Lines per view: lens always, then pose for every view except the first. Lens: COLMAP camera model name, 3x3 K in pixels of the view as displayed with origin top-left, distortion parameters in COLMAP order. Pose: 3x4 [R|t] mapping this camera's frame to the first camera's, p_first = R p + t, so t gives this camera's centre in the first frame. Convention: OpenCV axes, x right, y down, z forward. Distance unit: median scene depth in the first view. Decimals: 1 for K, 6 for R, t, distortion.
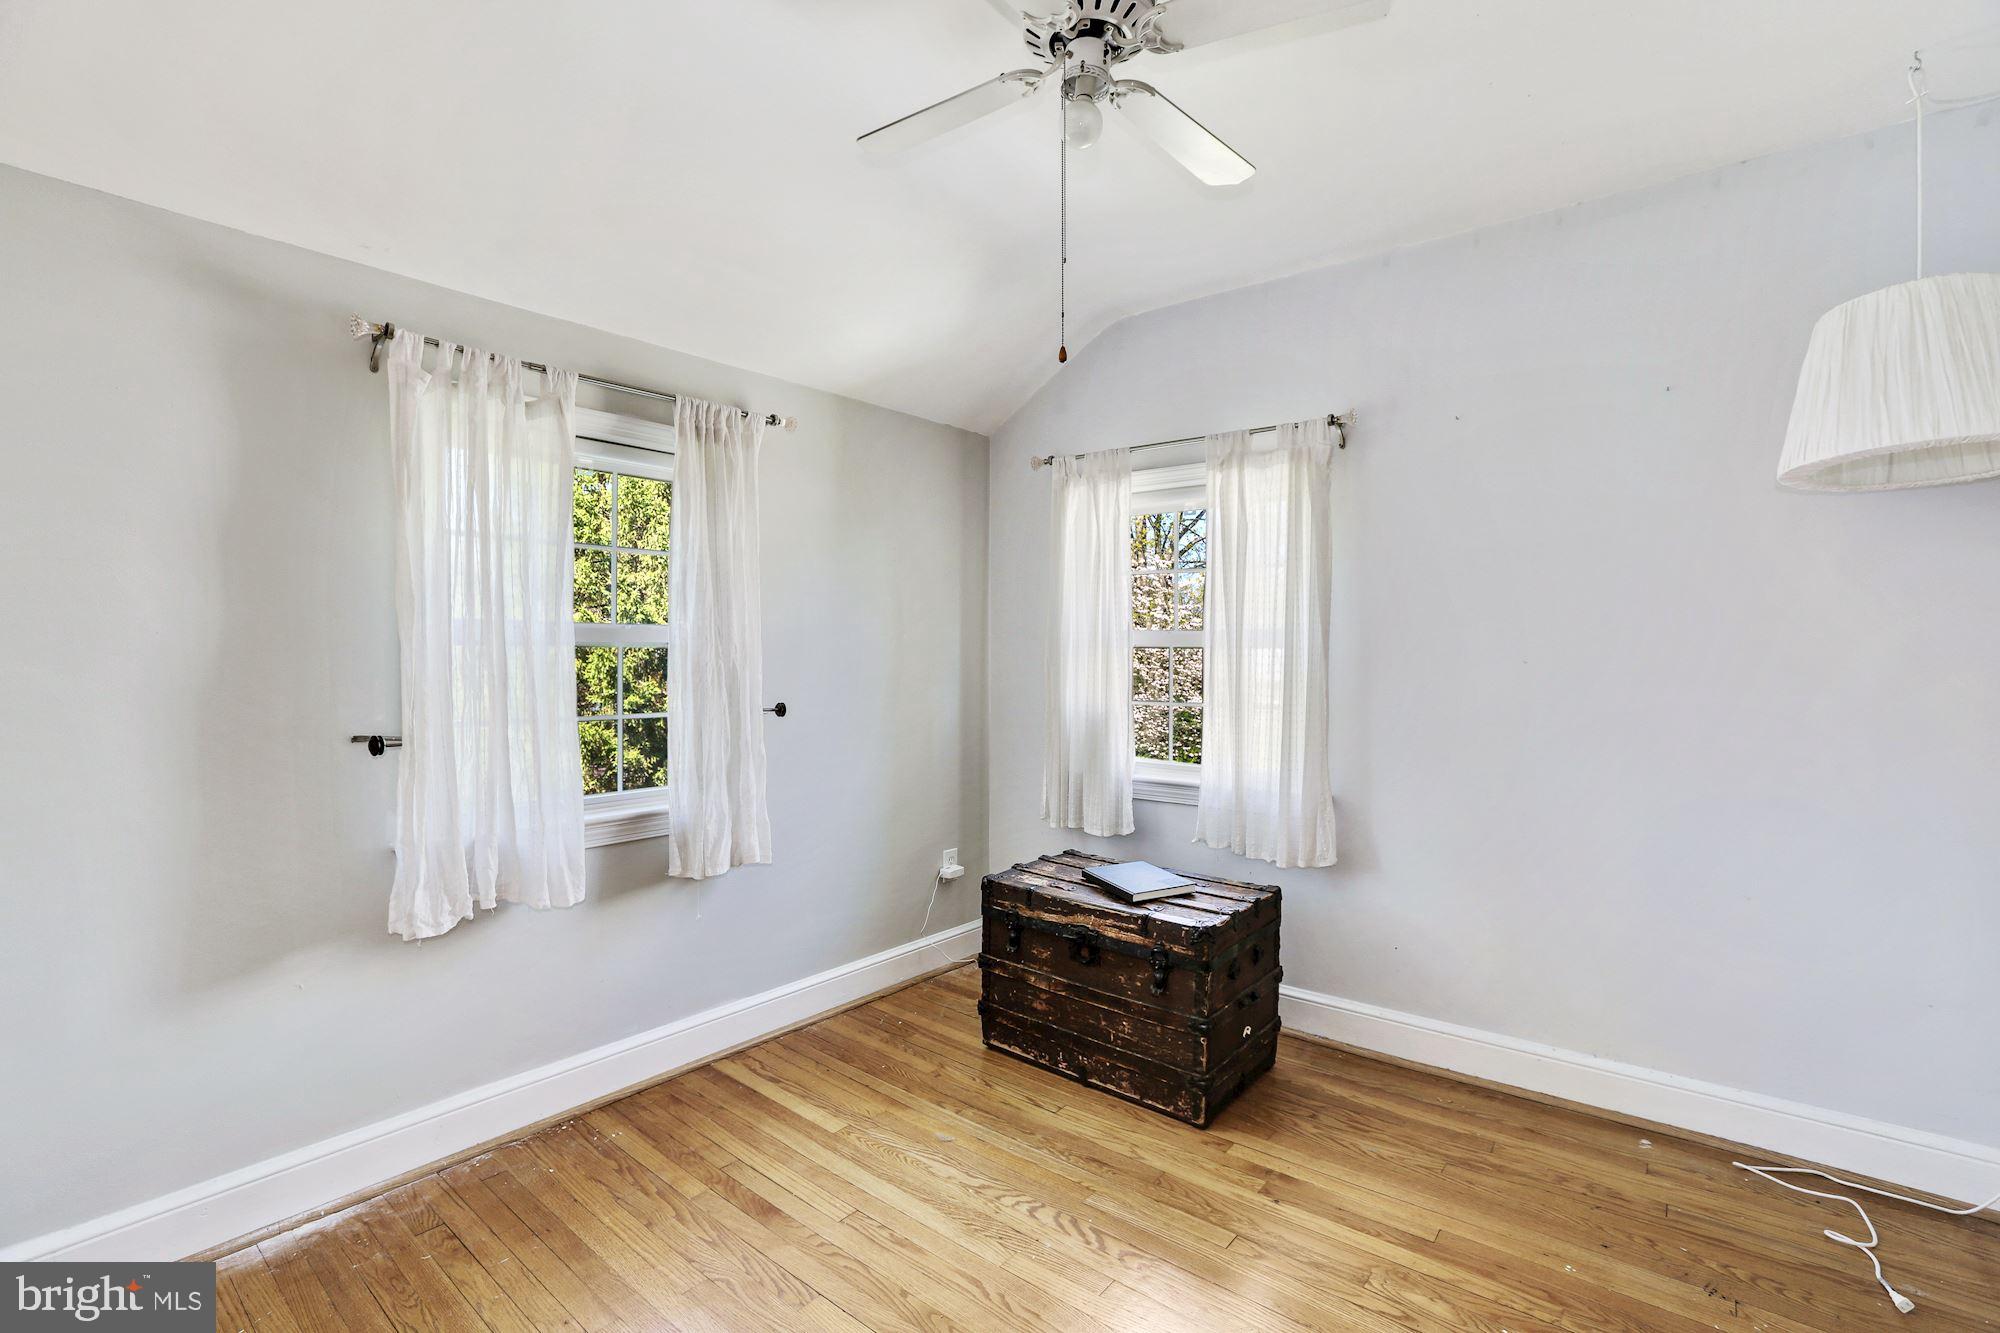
lens RADIAL K [[911.8, 0, 1000.1], [0, 911.8, 662.1], [0, 0, 1]] dist [-0.026361, 0.012007]
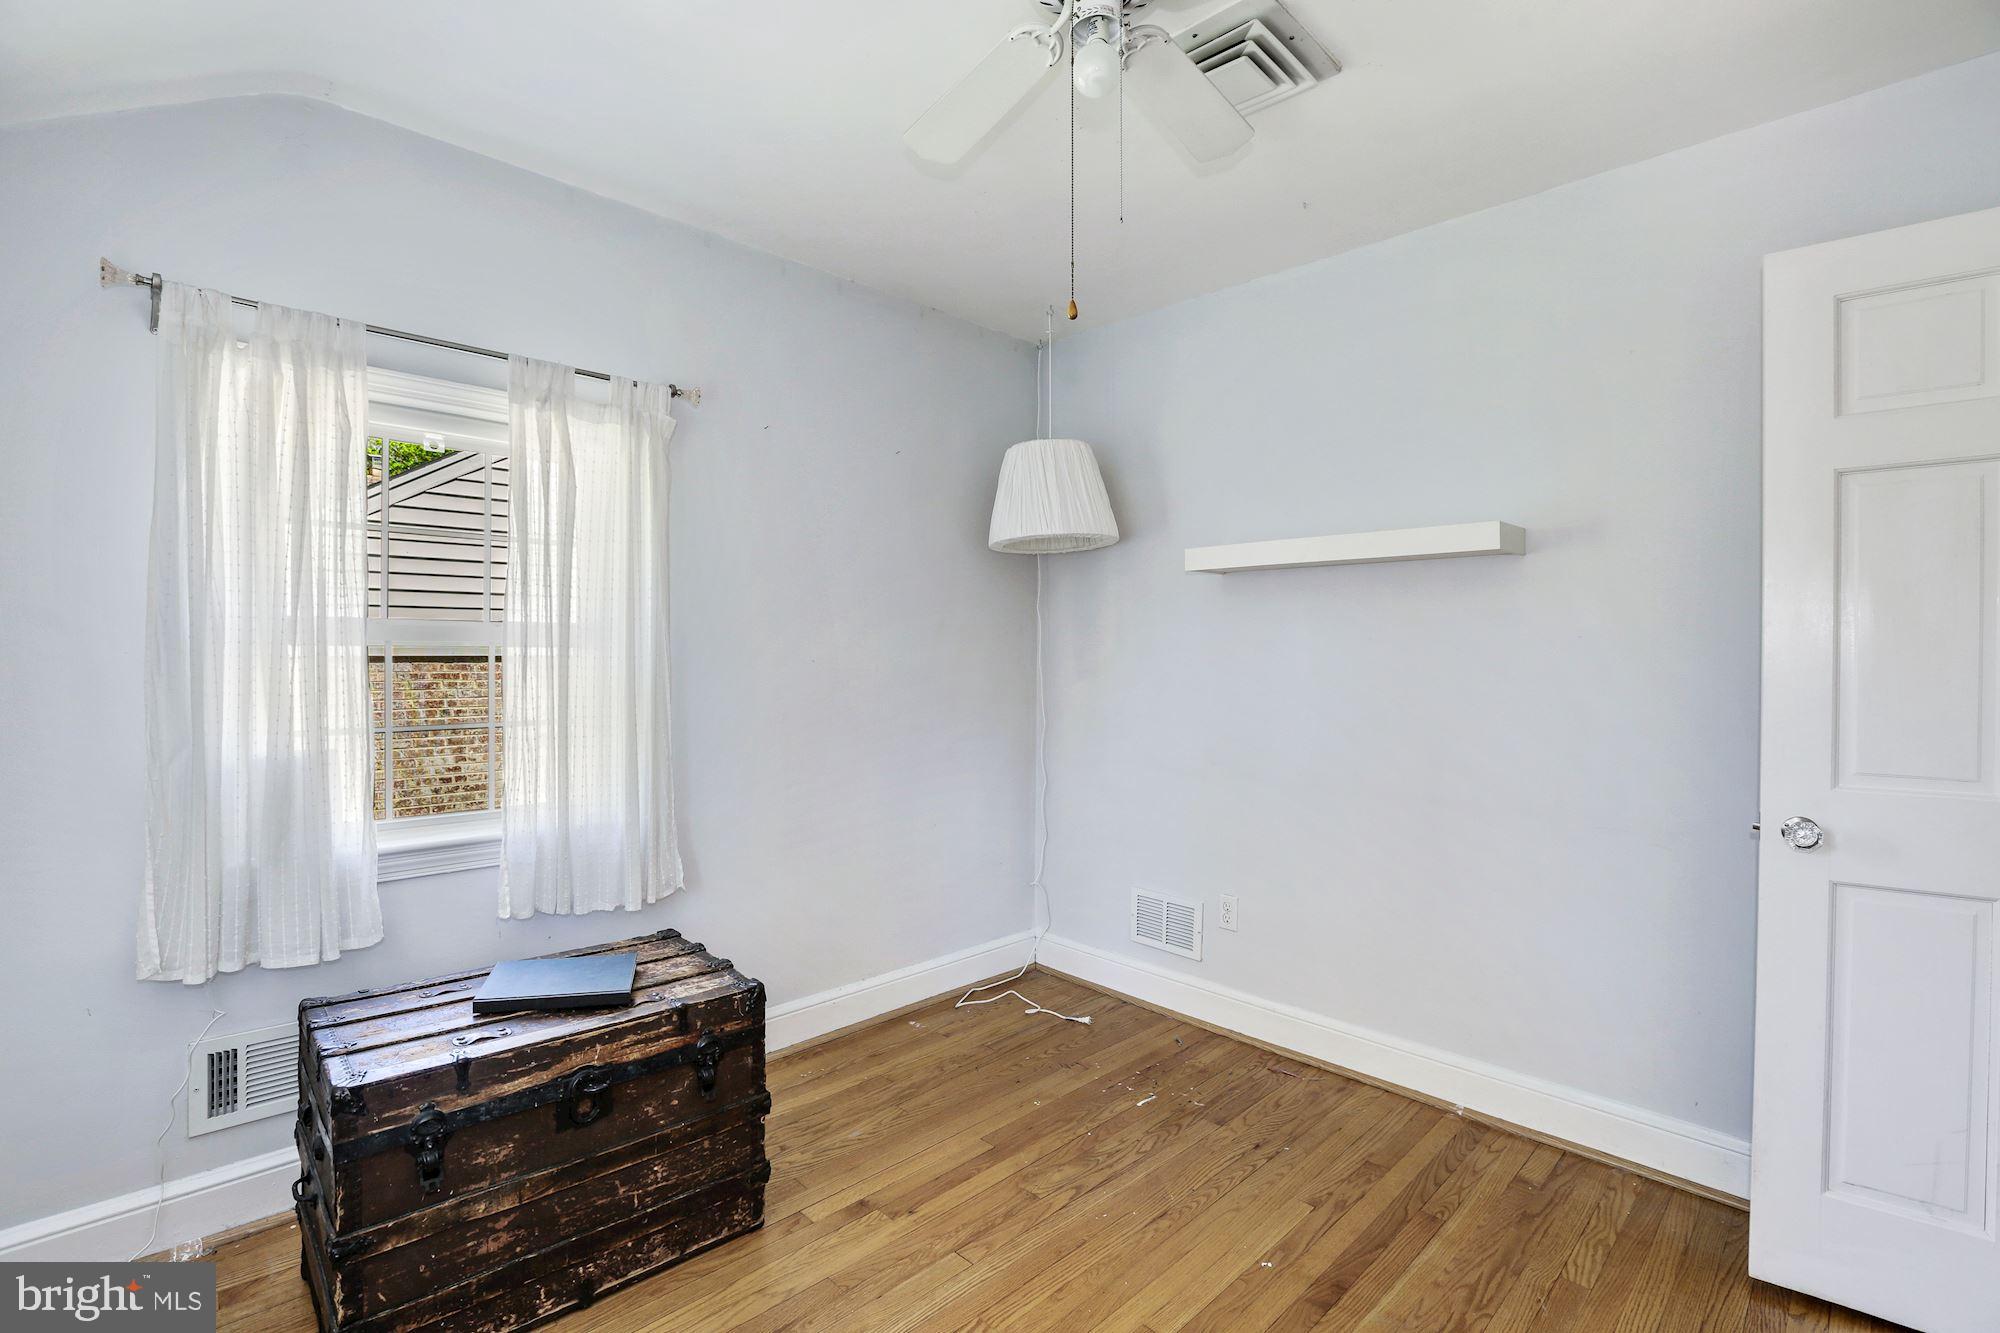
lens RADIAL K [[911.8, 0, 1007.5], [0, 911.8, 658.0], [0, 0, 1]] dist [-0.026361, 0.012007]
pose [[0.126865, -0.007739, 0.991890, -0.532064], [0.009401, 0.999934, 0.006599, -0.009045], [-0.991875, 0.008487, 0.126930, 0.625645]]
